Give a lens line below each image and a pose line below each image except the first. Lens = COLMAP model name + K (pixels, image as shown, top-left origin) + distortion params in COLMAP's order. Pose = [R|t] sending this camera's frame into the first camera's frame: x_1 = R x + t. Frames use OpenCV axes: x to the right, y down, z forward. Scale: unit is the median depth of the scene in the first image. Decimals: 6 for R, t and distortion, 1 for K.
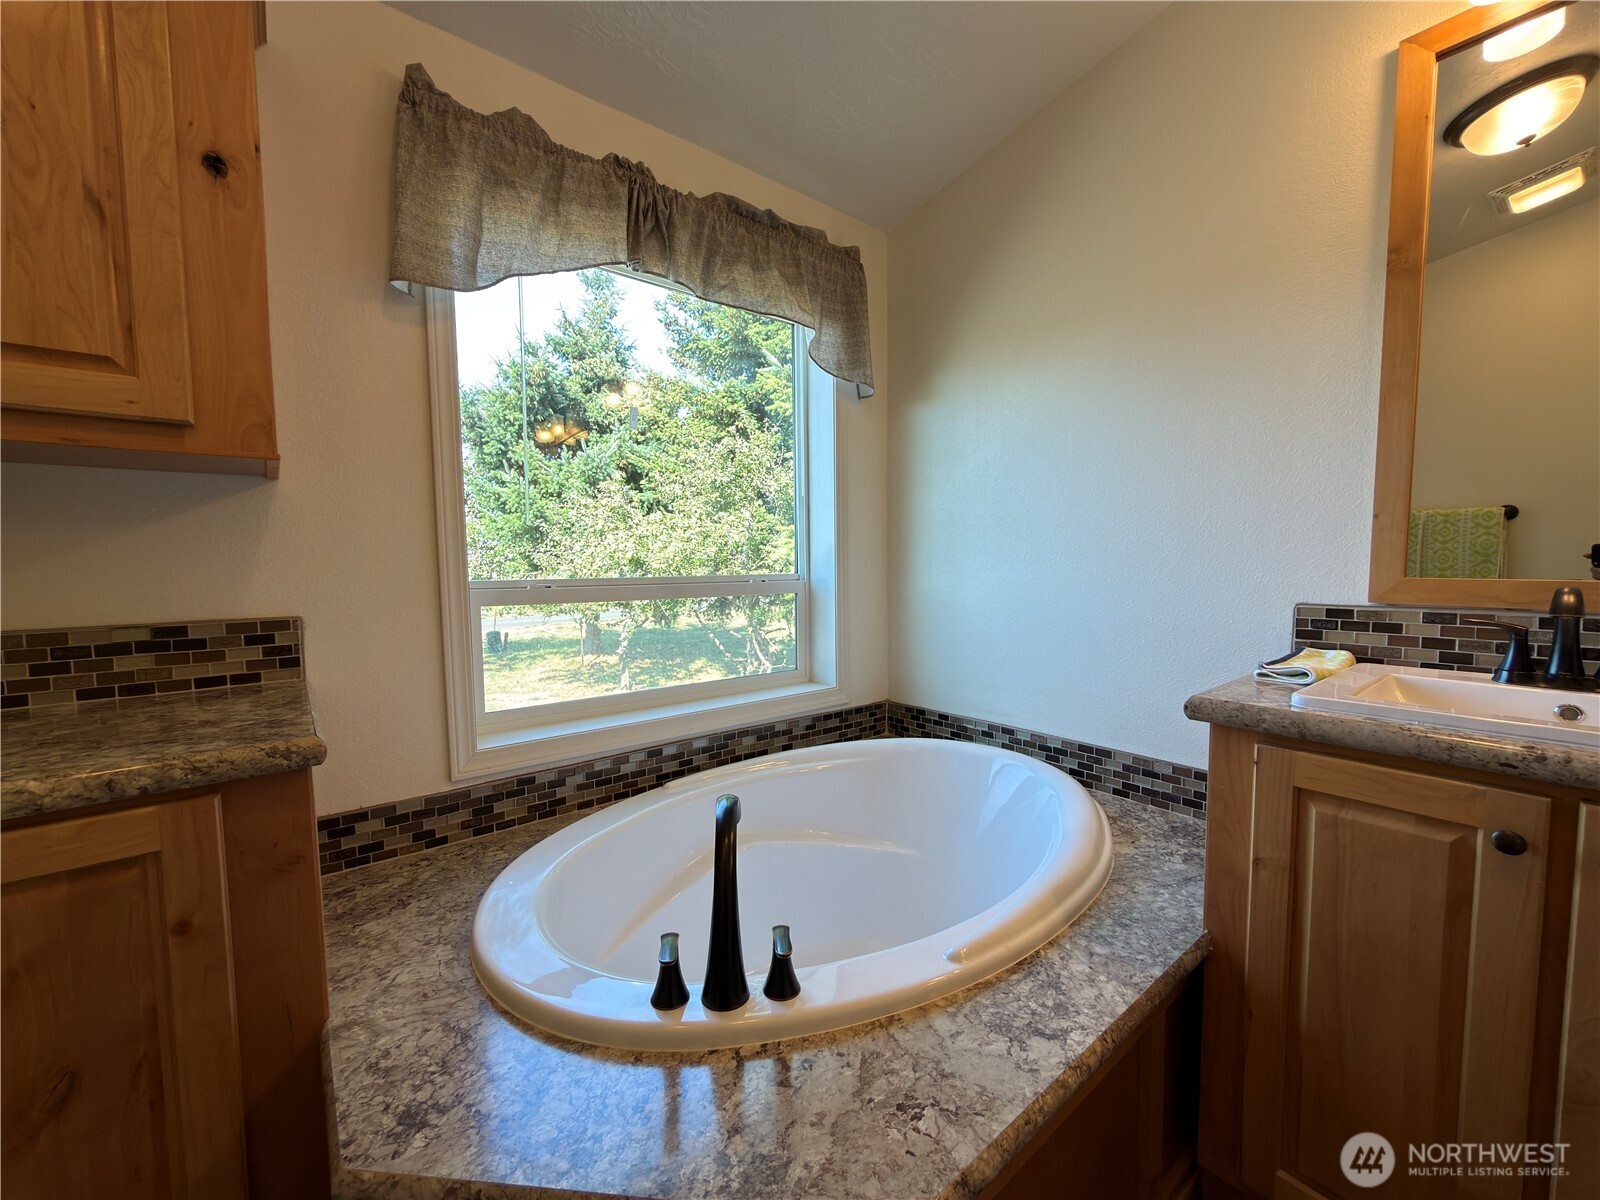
lens RADIAL K [[637.6, 0, 799.7], [0, 637.6, 600.9], [0, 0, 1]] dist [0.000458, 0.000051]
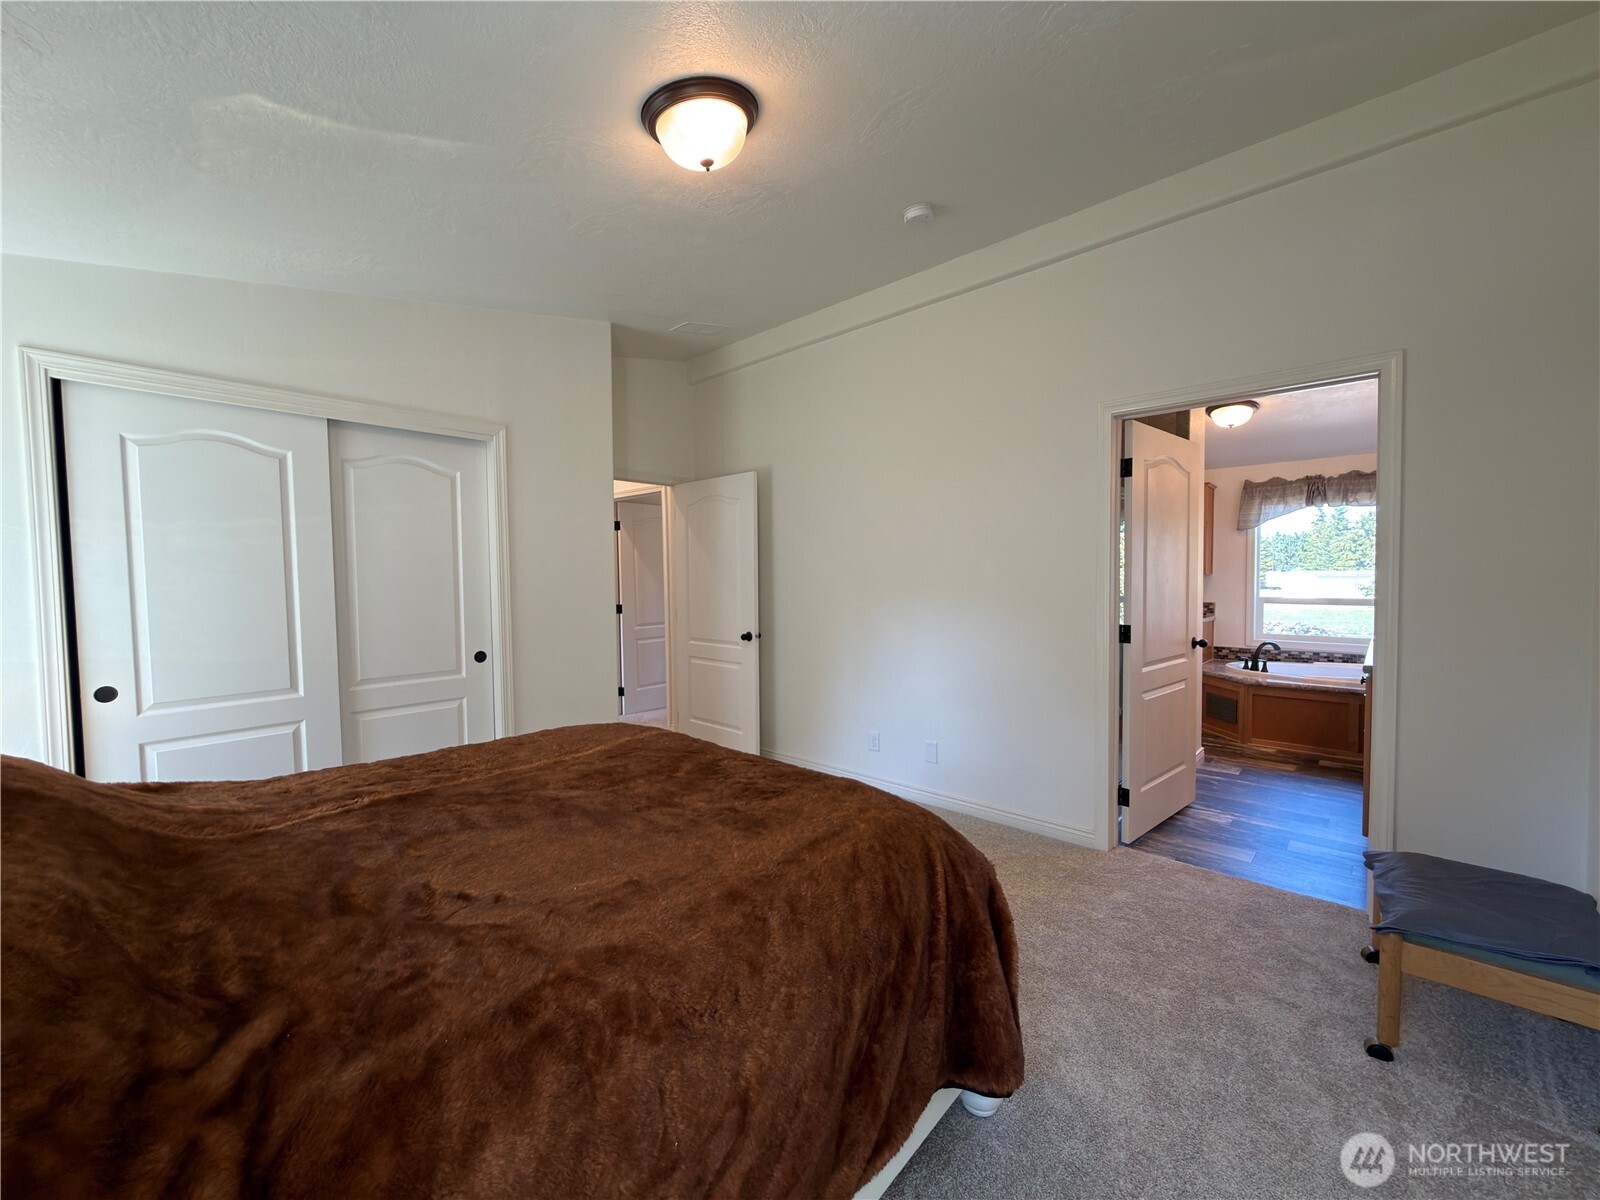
lens RADIAL K [[637.6, 0, 799.7], [0, 637.6, 600.9], [0, 0, 1]] dist [0.000458, 0.000051]
pose [[0.142771, 0.045882, -0.988692, 2.931668], [-0.057439, 0.997625, 0.038002, 0.007458], [0.988088, 0.051364, 0.145068, -2.318446]]
